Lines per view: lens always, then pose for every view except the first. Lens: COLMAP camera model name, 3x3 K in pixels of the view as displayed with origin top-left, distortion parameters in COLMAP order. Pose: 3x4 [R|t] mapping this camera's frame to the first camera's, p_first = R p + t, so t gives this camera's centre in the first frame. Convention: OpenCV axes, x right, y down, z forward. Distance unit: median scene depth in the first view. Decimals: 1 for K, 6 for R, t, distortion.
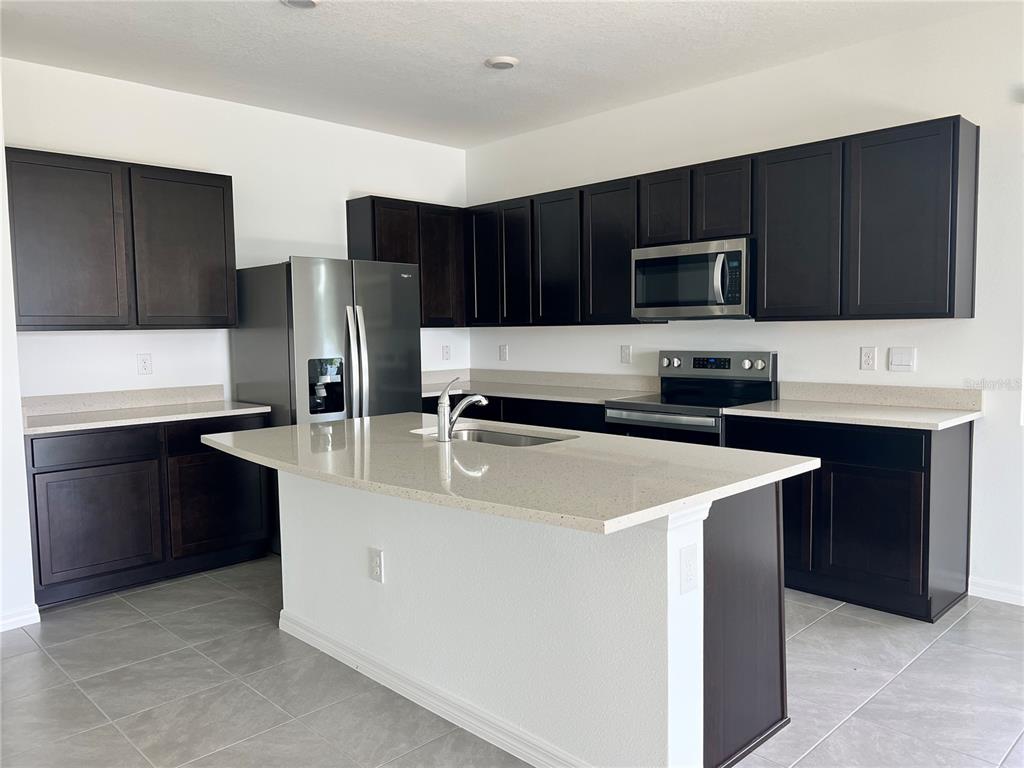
lens RADIAL K [[770.8, 0, 520.3], [0, 770.8, 385.0], [0, 0, 1]] dist [0.096441, -0.139674]
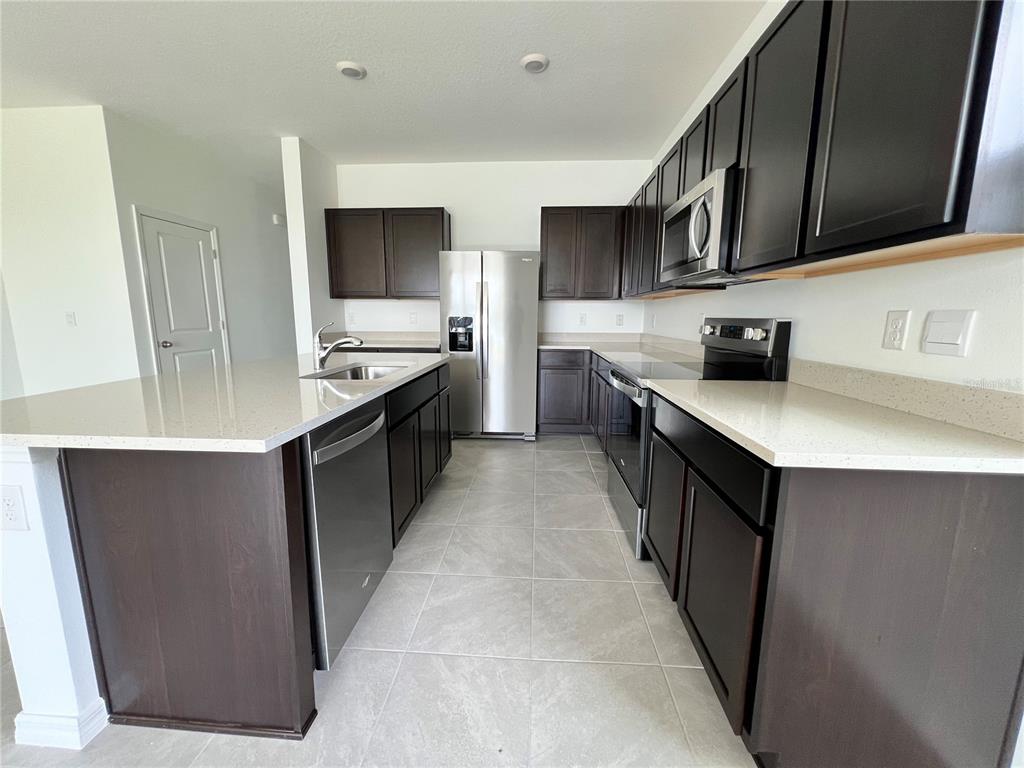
lens RADIAL K [[410.6, 0, 511.4], [0, 410.6, 381.9], [0, 0, 1]] dist [-0.002491, -0.000666]
pose [[0.659470, 0.136955, -0.739150, 0.468485], [-0.071034, 0.990218, 0.120098, -0.010825], [0.748367, -0.026696, 0.662747, 0.544582]]
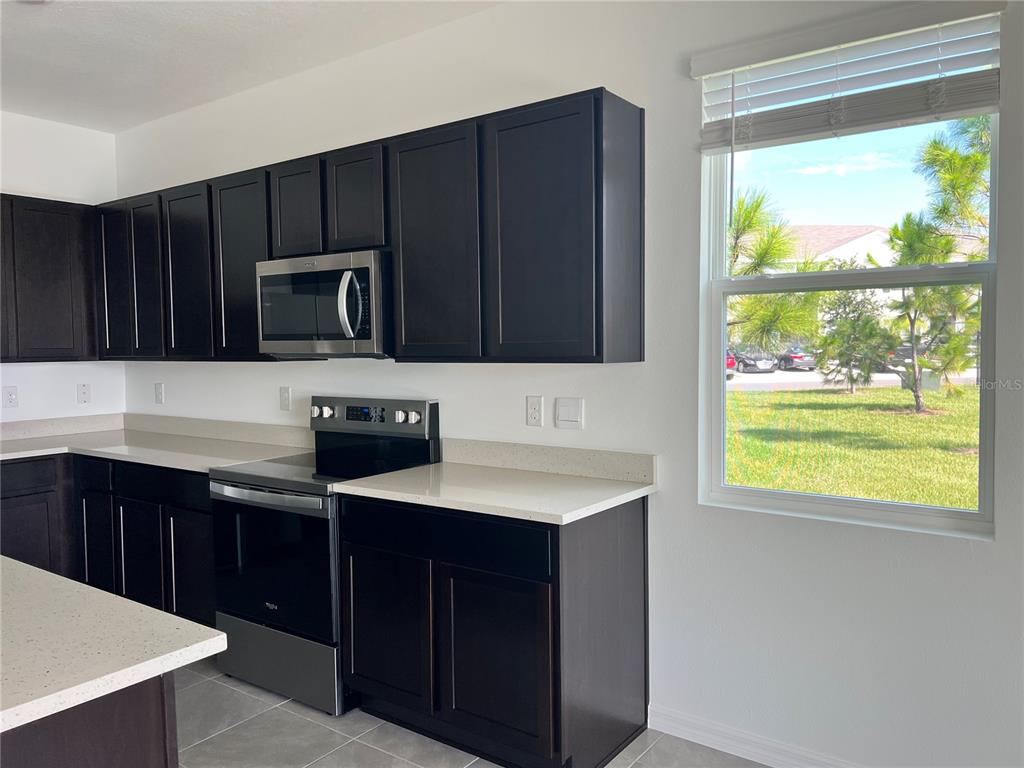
lens RADIAL K [[769.4, 0, 518.6], [0, 769.4, 381.0], [0, 0, 1]] dist [0.048311, -0.052385]
pose [[0.986797, -0.004342, 0.161901, 0.294948], [0.009280, 0.999514, -0.029752, -0.039520], [-0.161693, 0.030861, 0.986358, 0.246252]]
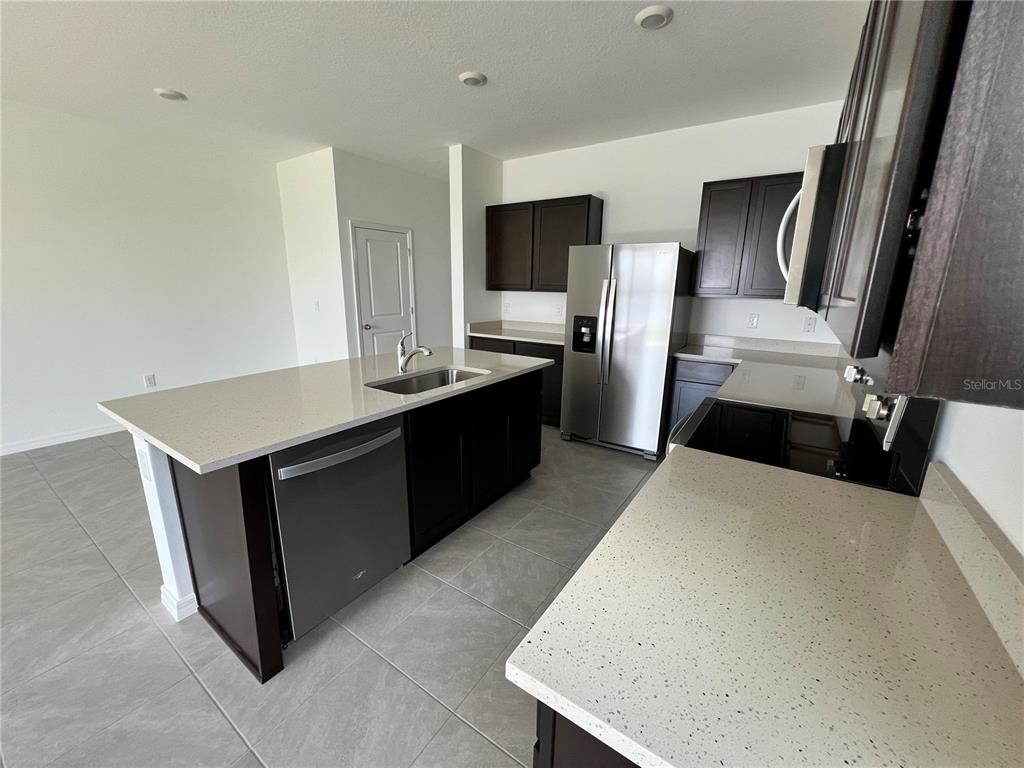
lens RADIAL K [[410.6, 0, 511.4], [0, 410.6, 381.9], [0, 0, 1]] dist [-0.002491, -0.000666]
pose [[0.186766, 0.244512, -0.951490, 0.518365], [-0.090927, 0.968676, 0.231080, -0.083620], [0.978187, 0.043358, 0.203149, 0.738433]]
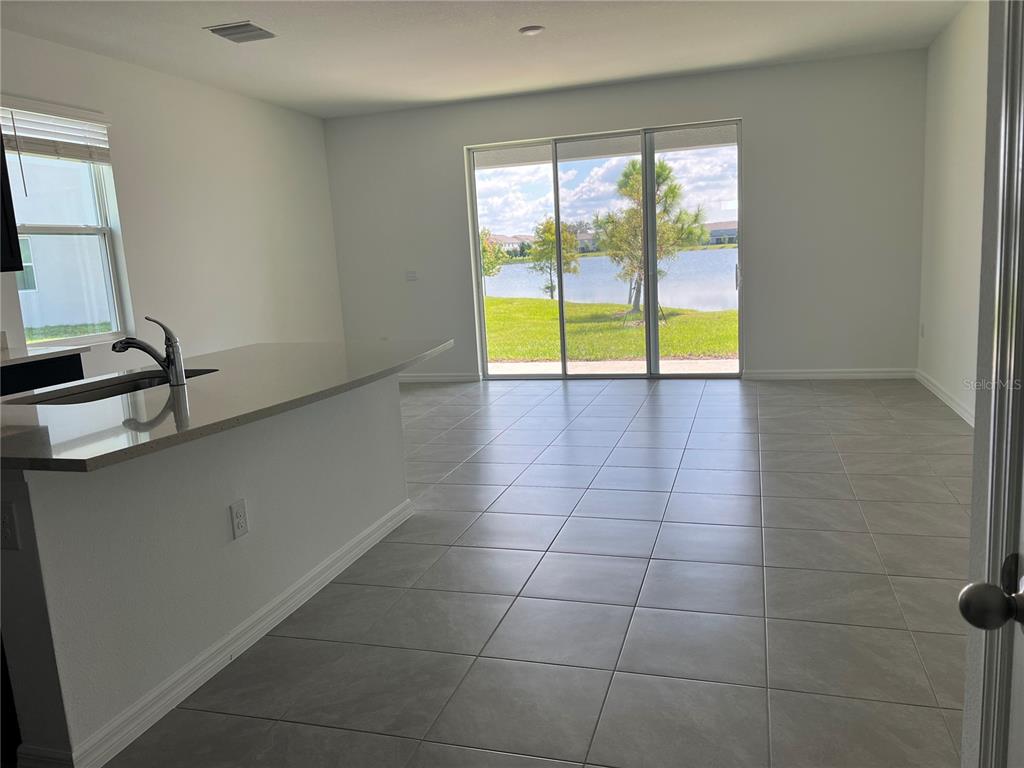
lens RADIAL K [[769.4, 0, 518.6], [0, 769.4, 381.0], [0, 0, 1]] dist [0.048311, -0.052385]
pose [[-0.472472, -0.102763, 0.875334, -0.746824], [0.126540, 0.974980, 0.182763, -0.034285], [-0.872214, 0.197115, -0.447647, 0.739024]]
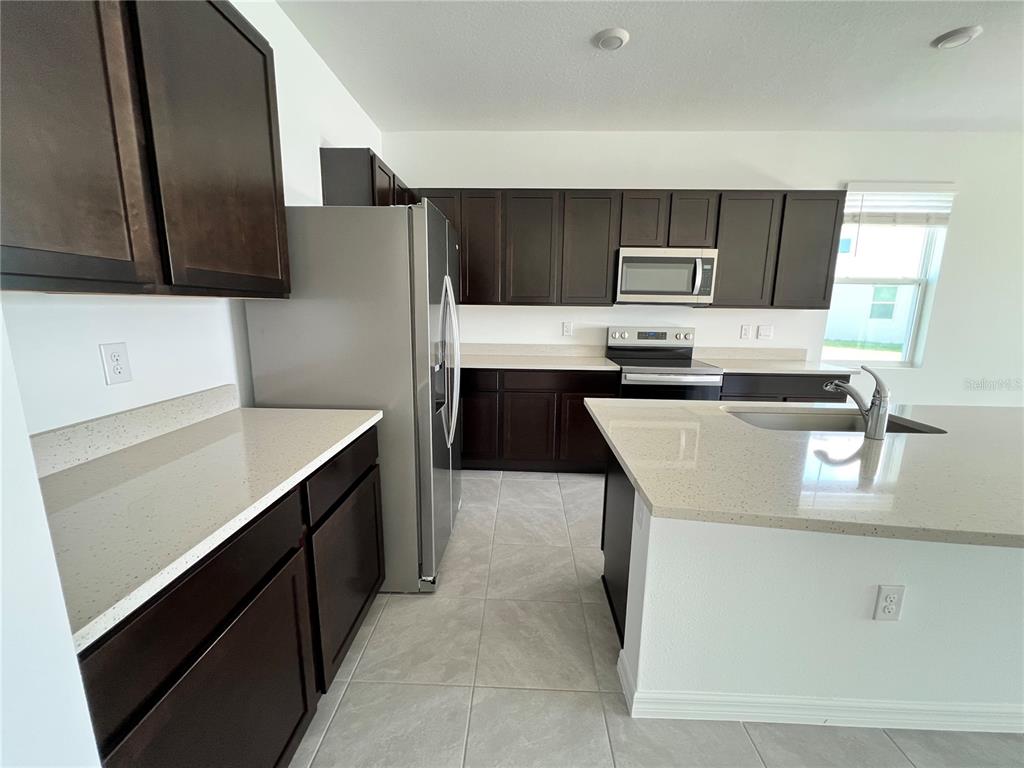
lens RADIAL K [[410.6, 0, 511.4], [0, 410.6, 381.9], [0, 0, 1]] dist [-0.002491, -0.000666]
pose [[0.731667, -0.098947, 0.674442, -0.508515], [0.026767, 0.992816, 0.116617, -0.041979], [-0.681136, -0.067272, 0.729060, 0.663931]]
